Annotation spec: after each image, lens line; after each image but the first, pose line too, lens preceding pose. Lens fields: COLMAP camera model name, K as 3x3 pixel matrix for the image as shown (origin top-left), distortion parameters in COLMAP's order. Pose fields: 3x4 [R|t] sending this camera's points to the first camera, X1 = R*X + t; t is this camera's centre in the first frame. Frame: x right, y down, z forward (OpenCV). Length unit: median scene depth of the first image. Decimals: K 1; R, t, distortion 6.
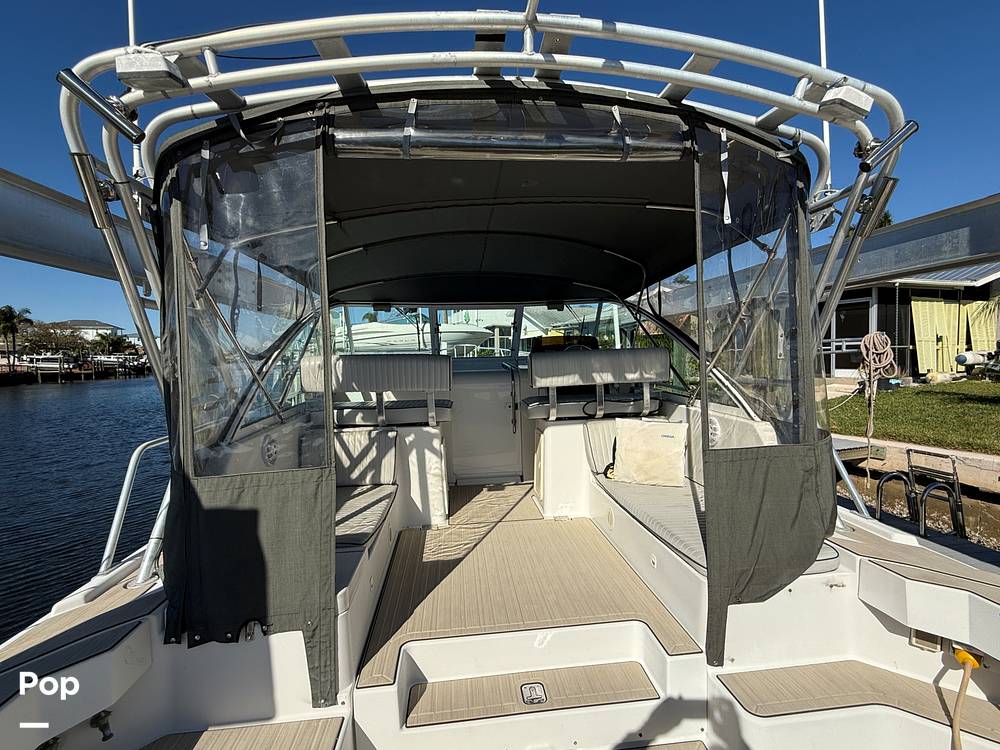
lens RADIAL K [[469.6, 0, 506.0], [0, 469.6, 376.1], [0, 0, 1]] dist [-0.001195, -0.000841]
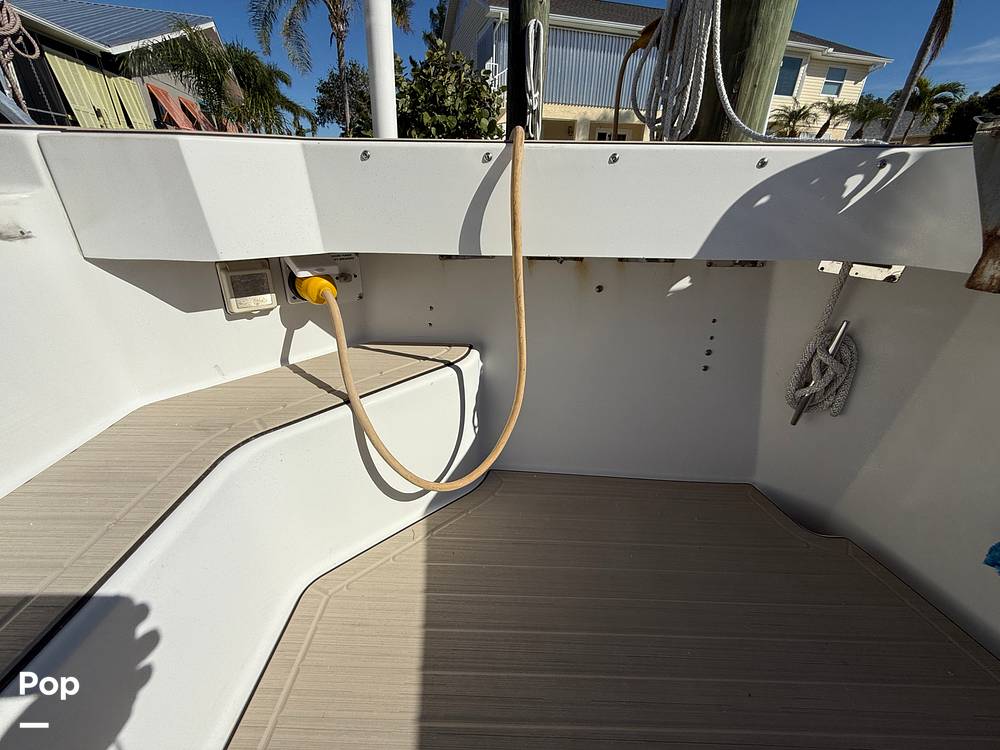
lens RADIAL K [[399.8, 0, 496.8], [0, 399.8, 374.7], [0, 0, 1]] dist [-0.001063, 0.000371]
pose [[0.115596, -0.430258, 0.895274, 0.364823], [0.016425, 0.902021, 0.431380, 0.335468], [-0.993160, -0.035161, 0.111337, 0.499273]]
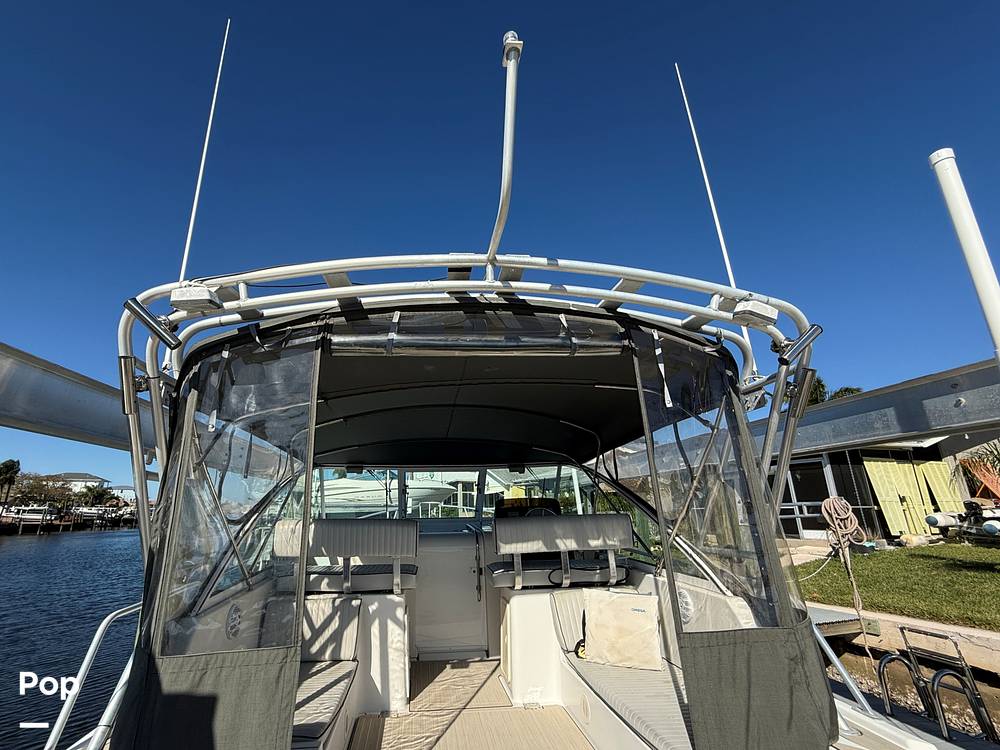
lens RADIAL K [[444.1, 0, 452.9], [0, 444.1, 386.5], [0, 0, 1]] dist [-0.001826, 0.000269]
pose [[0.999374, -0.001436, -0.035355, -0.006603], [-0.009608, 0.950625, -0.310194, -0.029166], [0.034055, 0.310339, 0.950016, -0.033859]]
